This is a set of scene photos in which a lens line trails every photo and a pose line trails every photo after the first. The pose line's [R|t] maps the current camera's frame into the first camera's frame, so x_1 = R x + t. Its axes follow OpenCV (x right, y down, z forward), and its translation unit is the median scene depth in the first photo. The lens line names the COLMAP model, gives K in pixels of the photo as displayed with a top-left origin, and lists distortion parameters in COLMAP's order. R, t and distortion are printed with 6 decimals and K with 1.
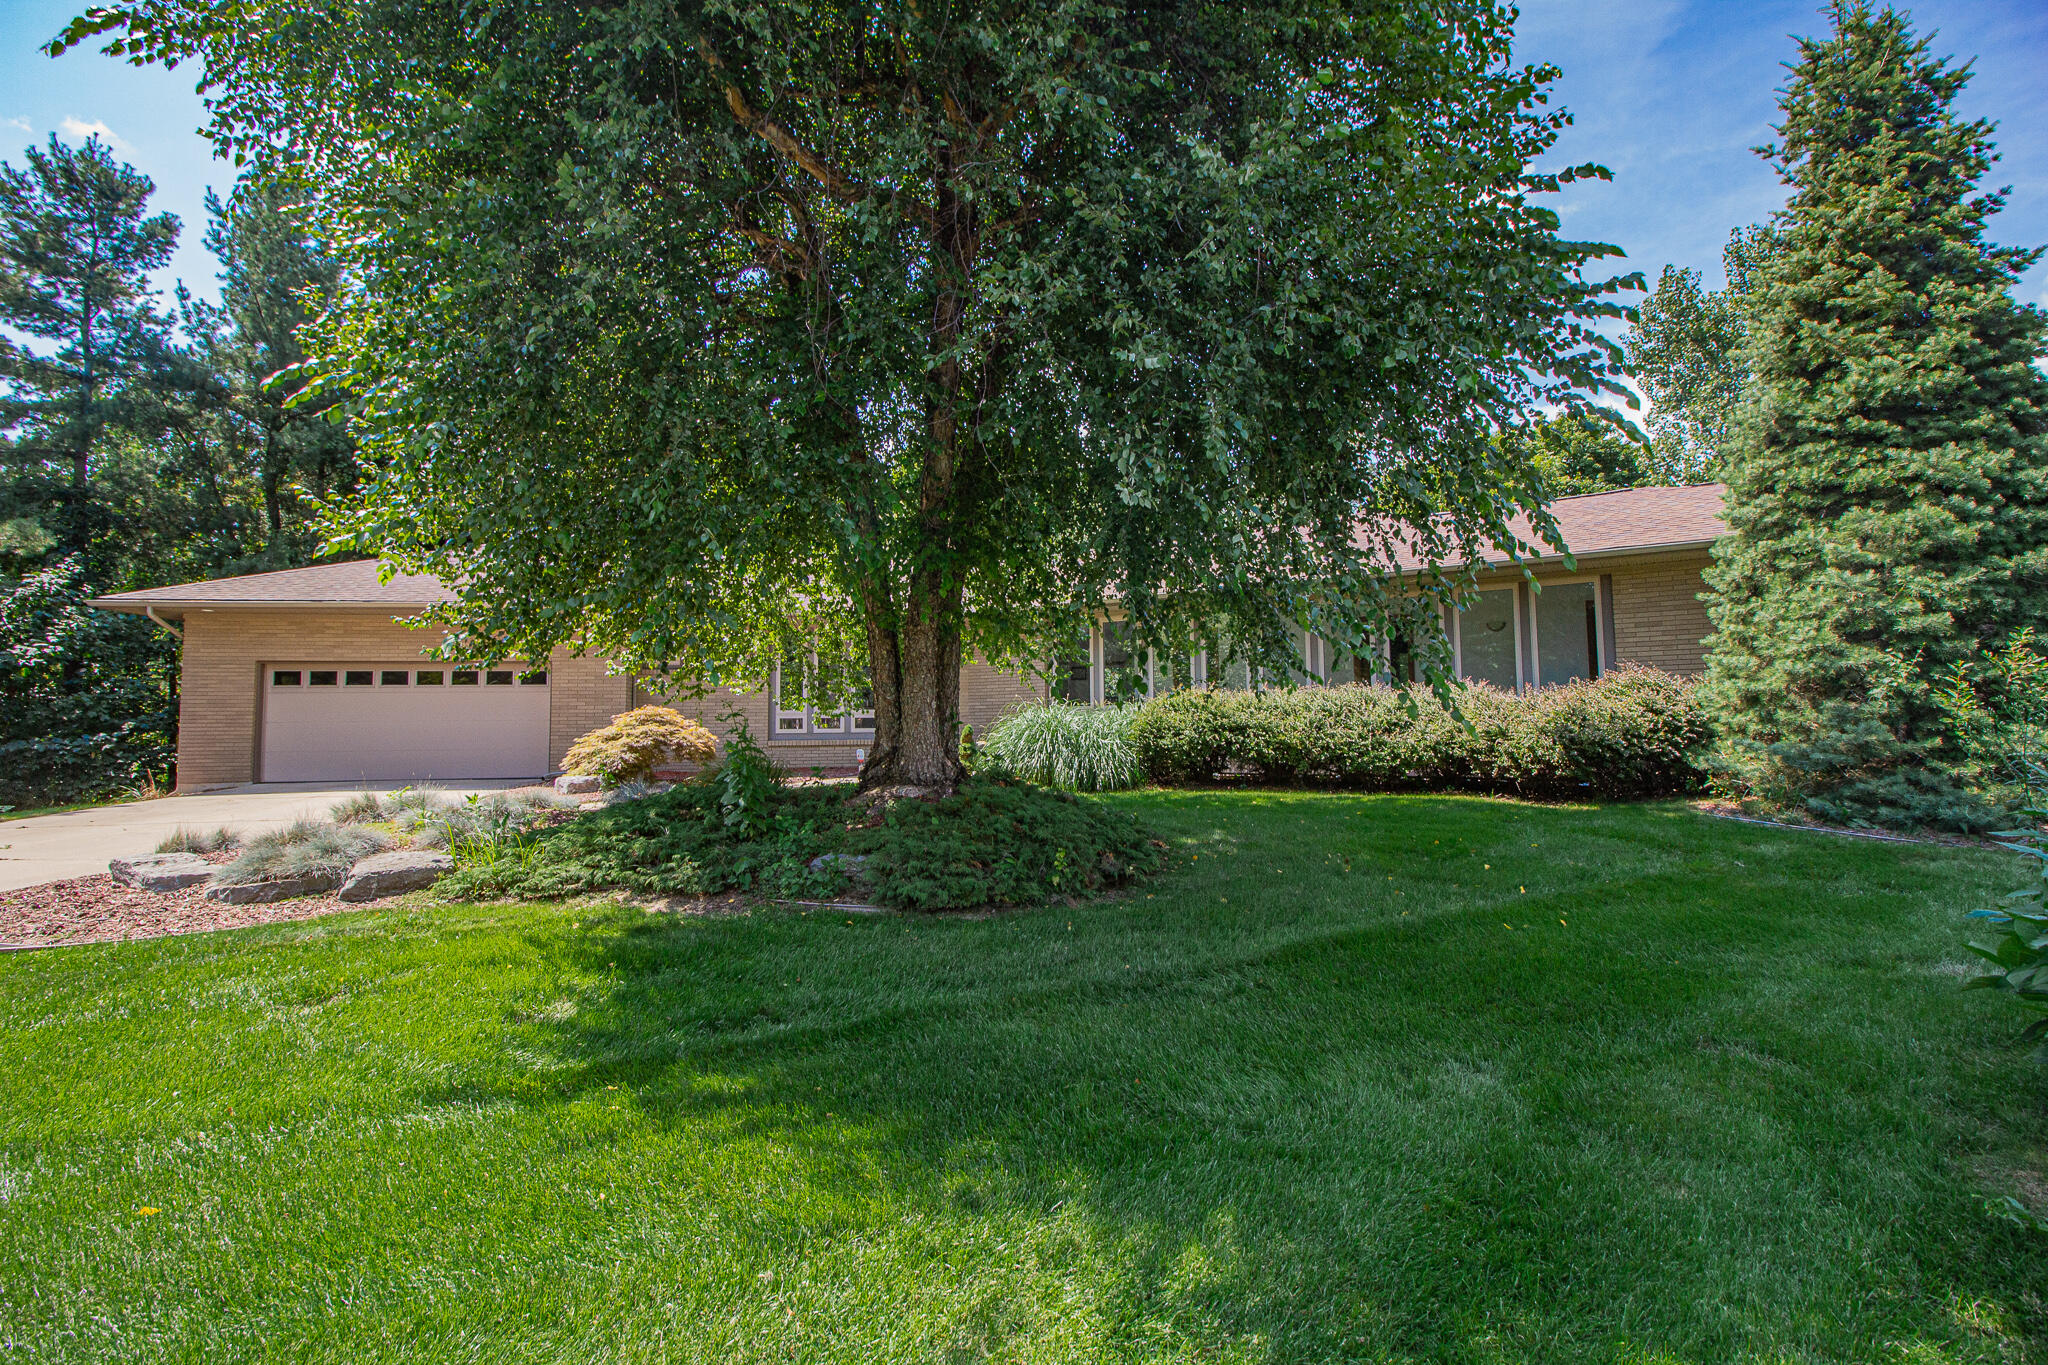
lens RADIAL K [[957.0, 0, 1020.0], [0, 957.0, 675.2], [0, 0, 1]] dist [-0.000132, -0.011836]
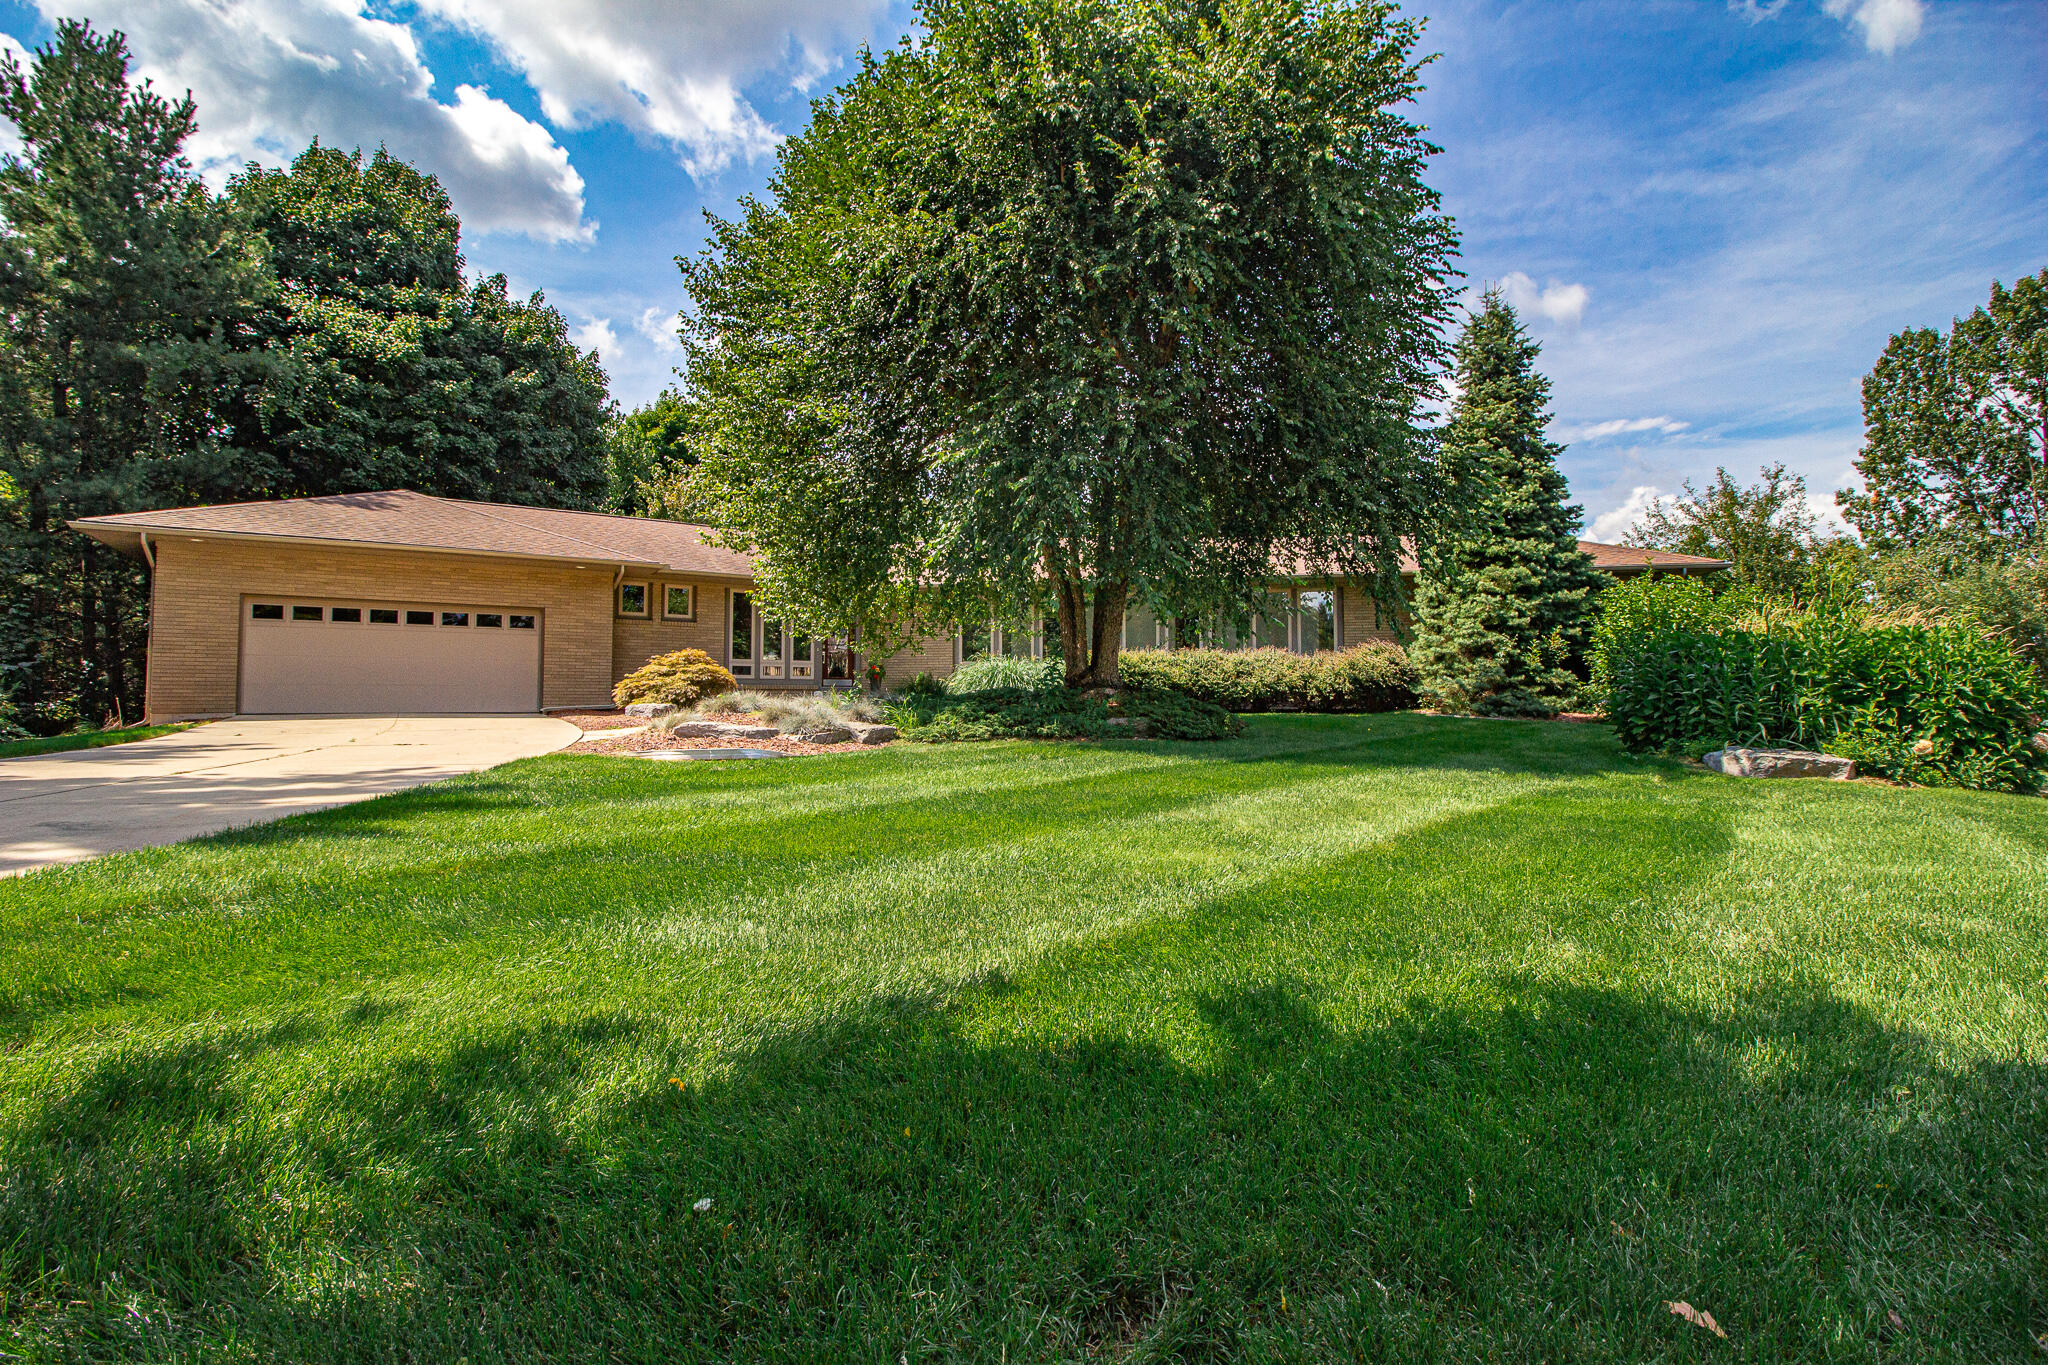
lens RADIAL K [[957.0, 0, 1025.8], [0, 957.0, 688.1], [0, 0, 1]] dist [-0.000132, -0.011836]
pose [[0.915922, 0.016201, 0.401030, -0.840516], [-0.030406, 0.999114, 0.029083, 0.059045], [-0.400204, -0.038831, 0.915603, -0.485234]]
